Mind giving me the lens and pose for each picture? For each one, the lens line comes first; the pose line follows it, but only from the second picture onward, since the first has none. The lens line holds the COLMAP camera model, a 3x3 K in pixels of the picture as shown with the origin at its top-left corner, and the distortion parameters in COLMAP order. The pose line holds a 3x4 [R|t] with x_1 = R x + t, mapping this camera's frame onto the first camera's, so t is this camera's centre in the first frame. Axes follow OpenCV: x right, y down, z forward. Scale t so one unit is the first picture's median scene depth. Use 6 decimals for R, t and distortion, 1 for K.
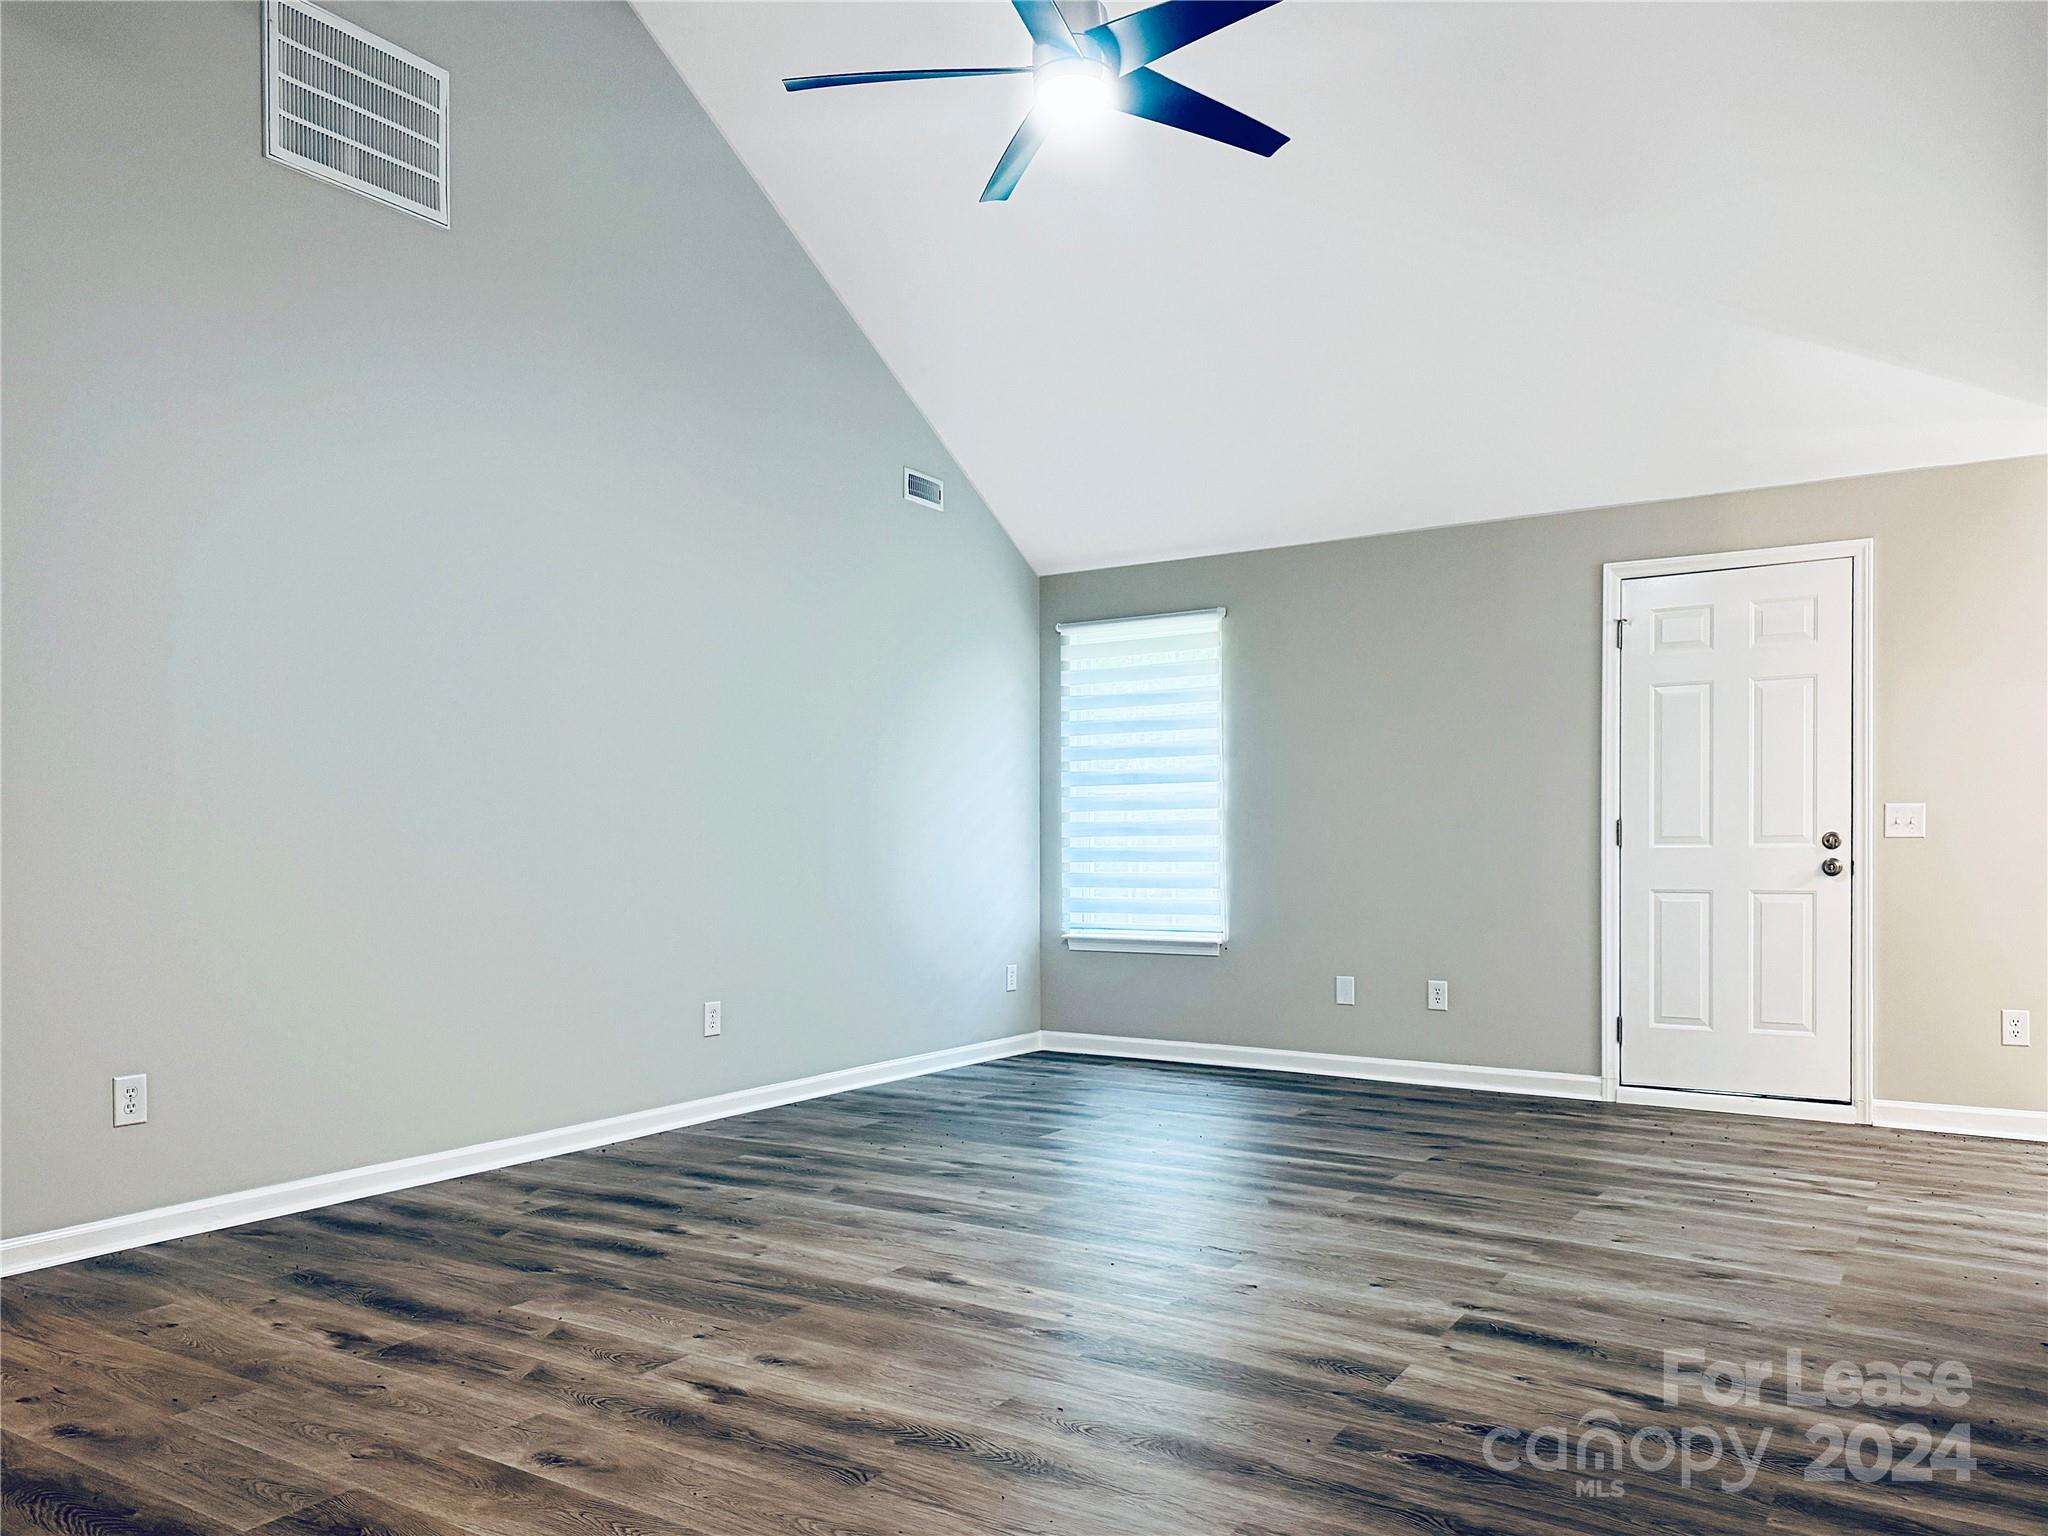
lens RADIAL K [[1481.3, 0, 1031.5], [0, 1481.3, 831.9], [0, 0, 1]] dist [0.088433, -0.135351]
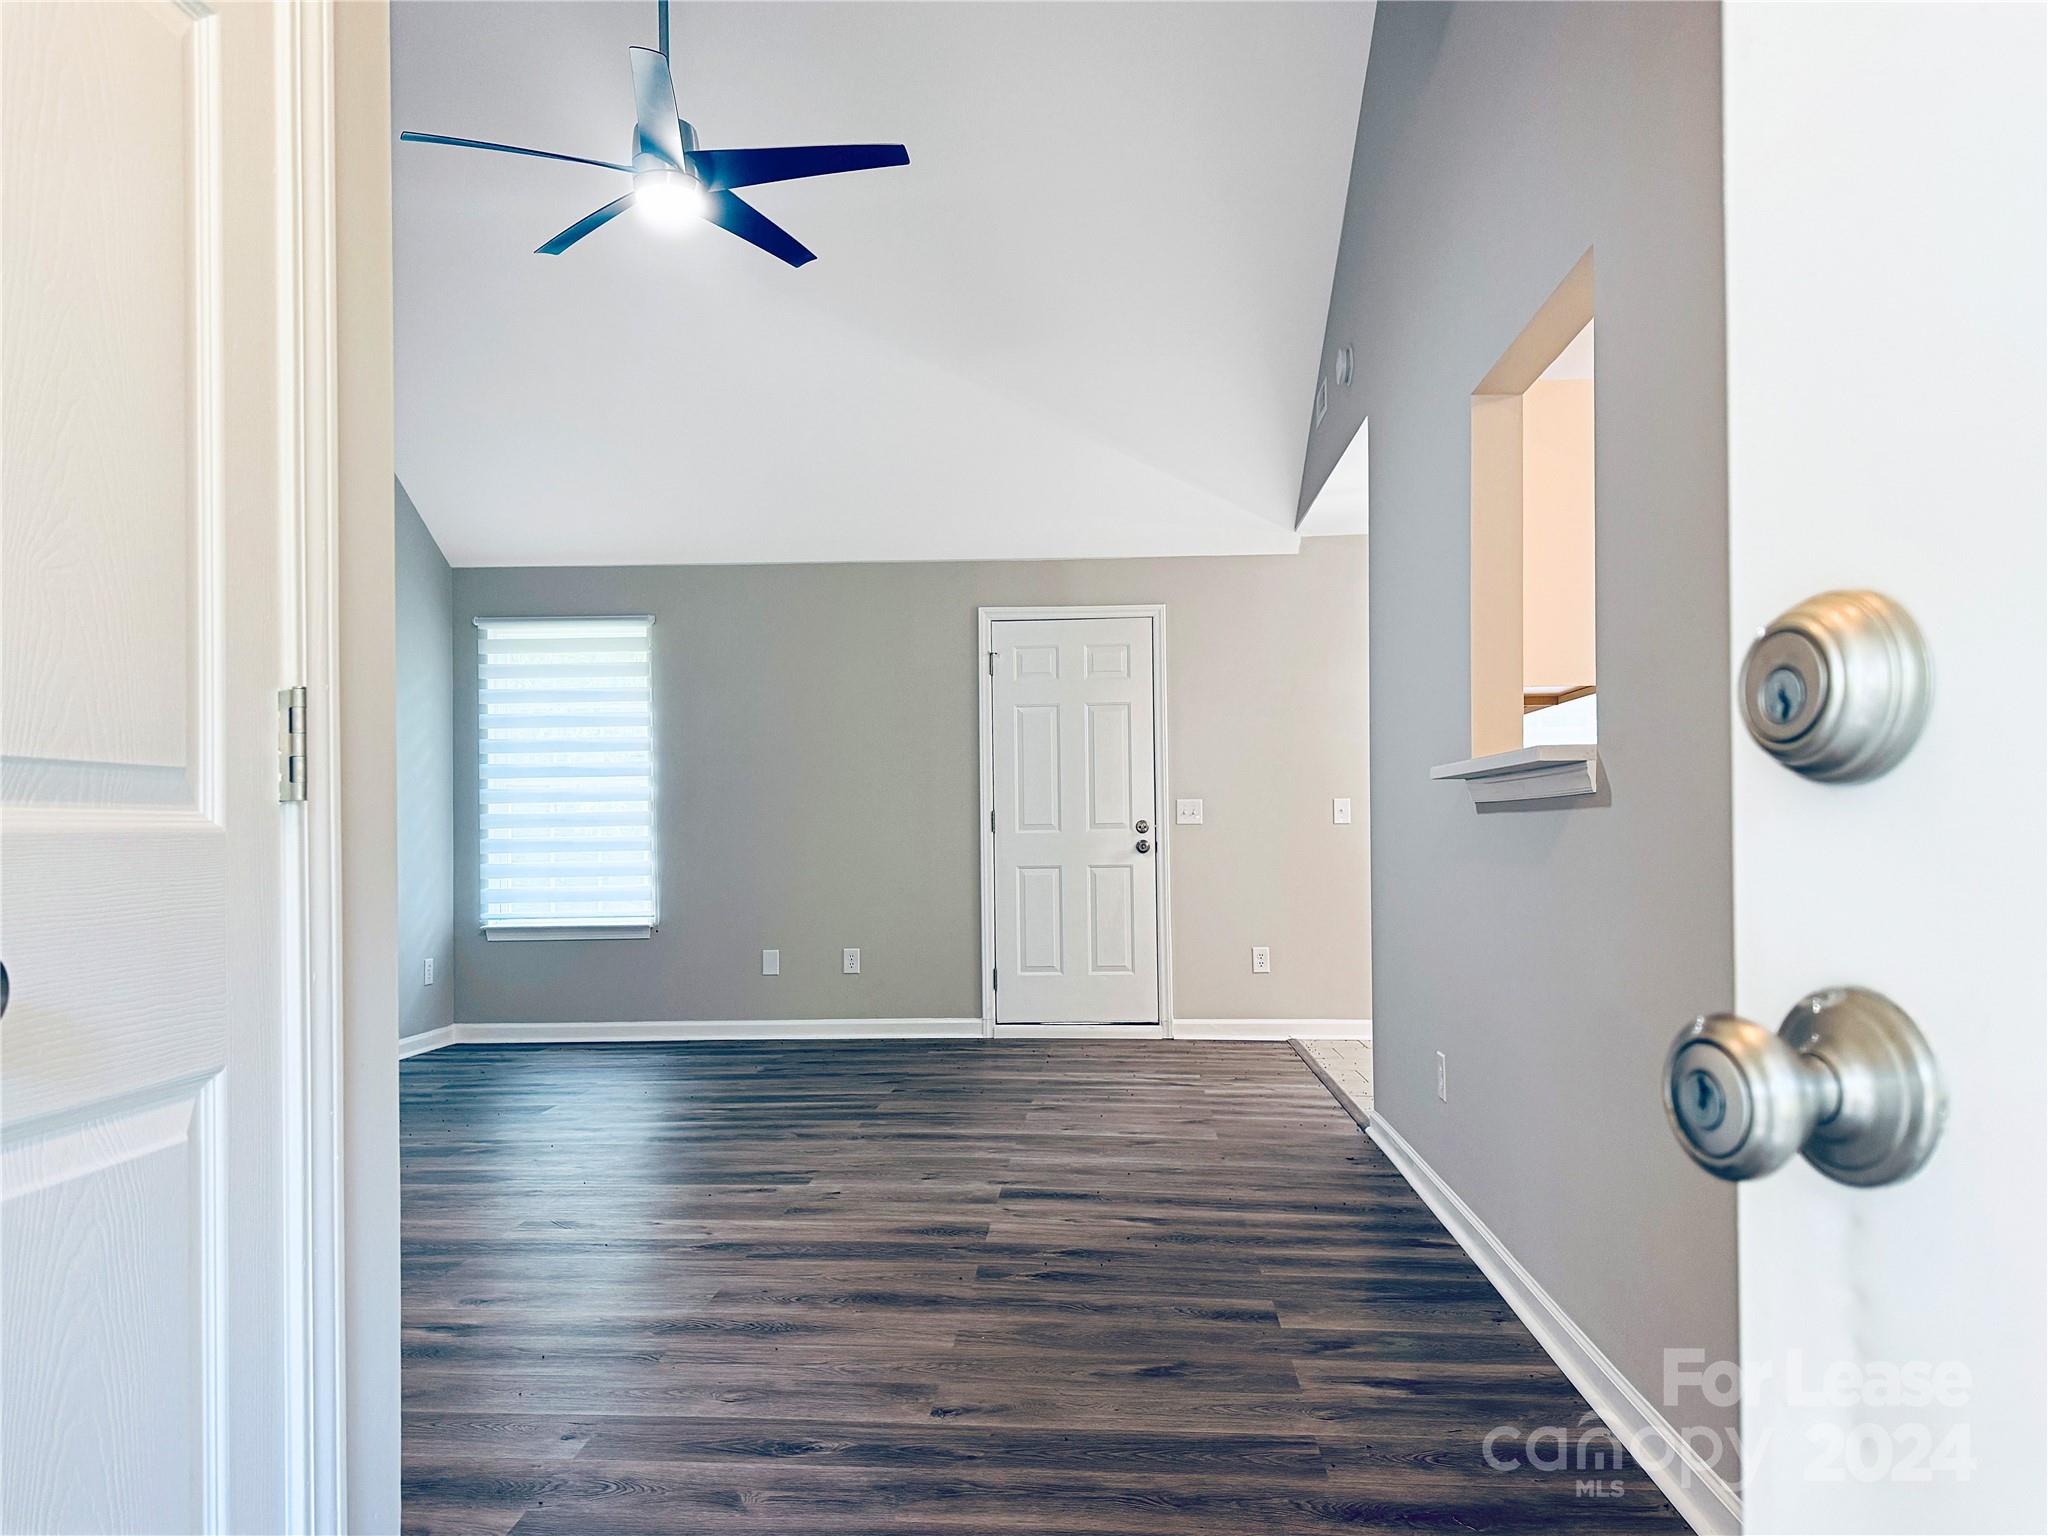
lens RADIAL K [[1462.4, 0, 1020.2], [0, 1462.4, 810.6], [0, 0, 1]] dist [0.157576, -0.291424]
pose [[0.876112, -0.001277, 0.482105, -0.189558], [0.005489, 0.999958, -0.007326, 0.000517], [-0.482076, 0.009064, 0.876083, -0.085097]]
